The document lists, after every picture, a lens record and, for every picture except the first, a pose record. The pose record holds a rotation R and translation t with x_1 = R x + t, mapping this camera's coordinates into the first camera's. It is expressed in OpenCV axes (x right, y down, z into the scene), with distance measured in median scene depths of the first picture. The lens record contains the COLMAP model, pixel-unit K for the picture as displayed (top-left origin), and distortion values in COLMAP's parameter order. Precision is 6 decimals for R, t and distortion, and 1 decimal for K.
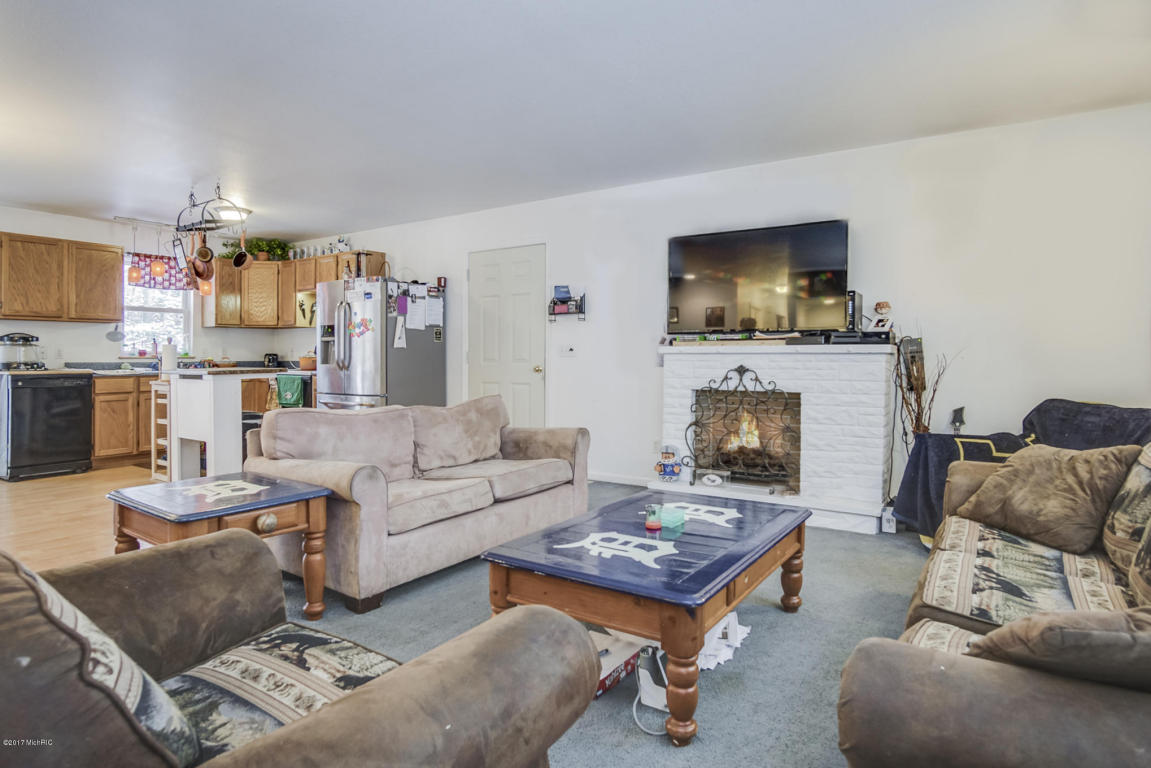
lens RADIAL K [[645.7, 0, 575.0], [0, 645.7, 359.9], [0, 0, 1]] dist [-0.035874, 0.001906]
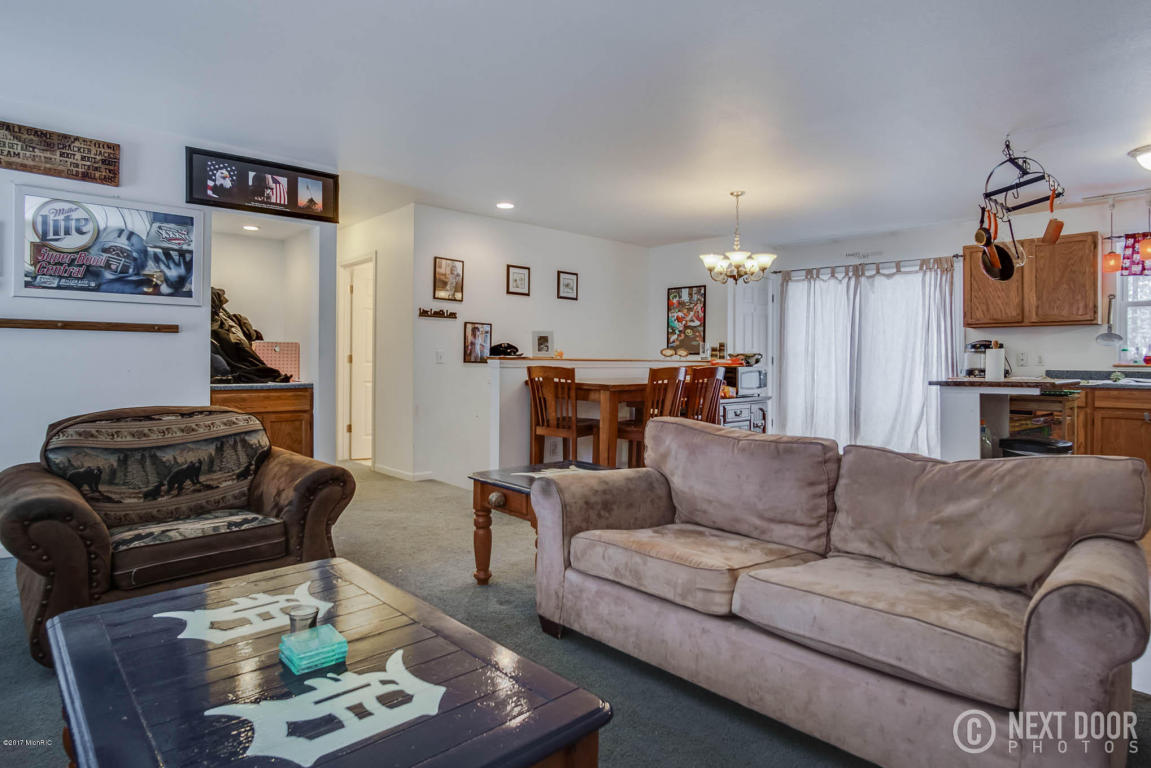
lens RADIAL K [[645.7, 0, 575.0], [0, 645.7, 359.9], [0, 0, 1]] dist [-0.035874, 0.001906]
pose [[-0.221269, -0.001686, -0.975211, 0.255729], [-0.009979, 0.999950, 0.000536, -0.004552], [0.975162, 0.009851, -0.221275, 0.539054]]
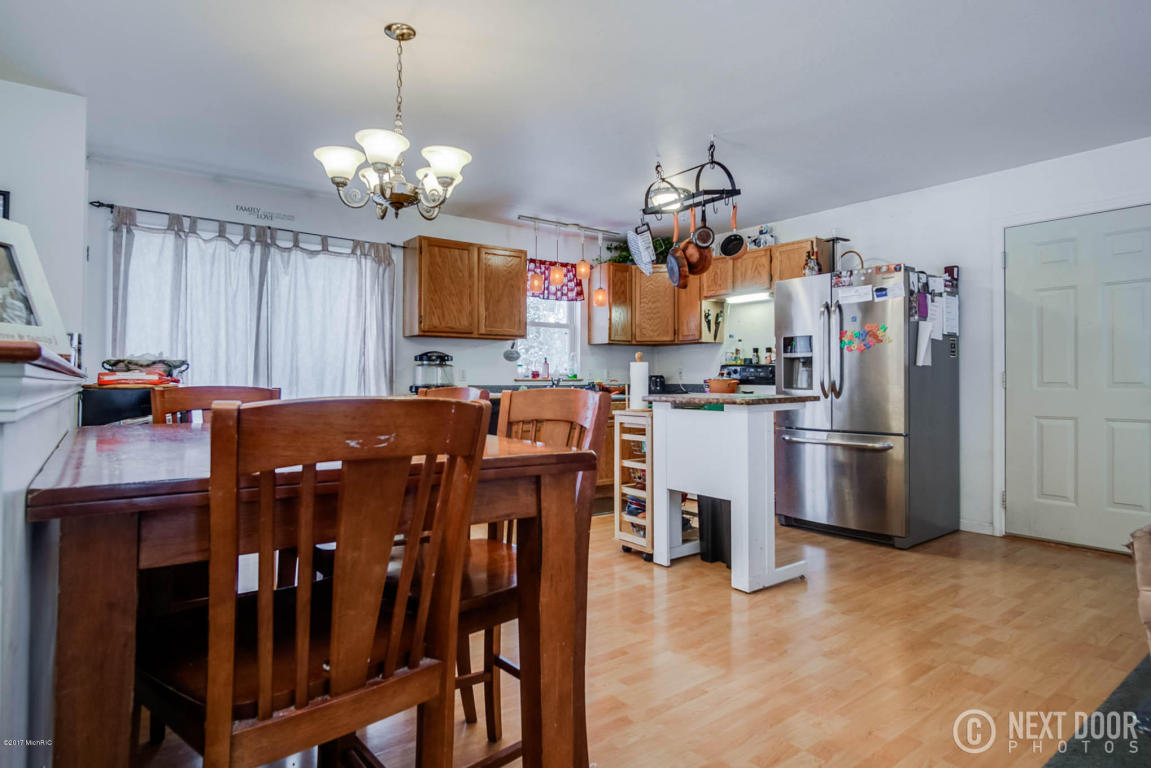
lens RADIAL K [[633.9, 0, 556.7], [0, 633.9, 372.9], [0, 0, 1]] dist [-0.027701, 0.001296]
pose [[0.940760, -0.003297, -0.339058, -0.398717], [-0.001440, 0.999905, -0.013719, -0.001392], [0.339071, 0.013395, 0.940665, 0.216322]]
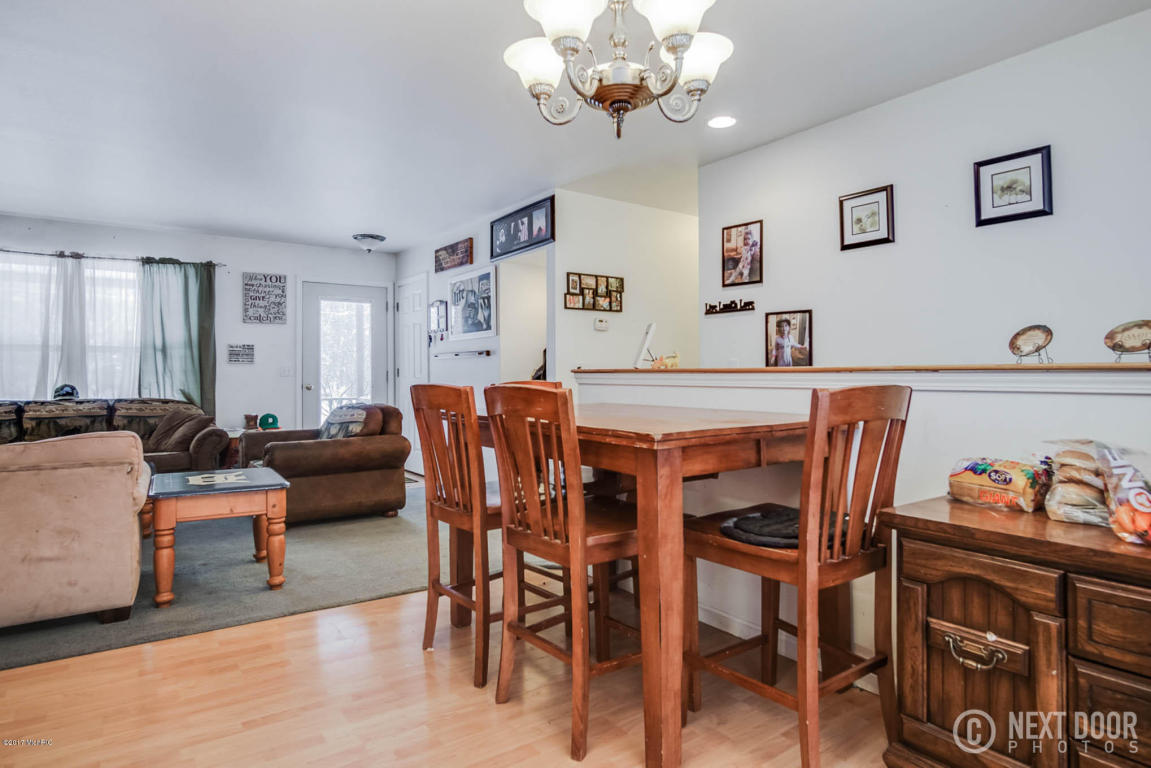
lens RADIAL K [[645.7, 0, 575.0], [0, 645.7, 359.9], [0, 0, 1]] dist [-0.035874, 0.001906]
pose [[-0.937153, 0.020877, 0.348295, -0.713598], [0.017135, 0.999758, -0.013822, -0.009020], [-0.348499, -0.006985, -0.937283, 0.814484]]
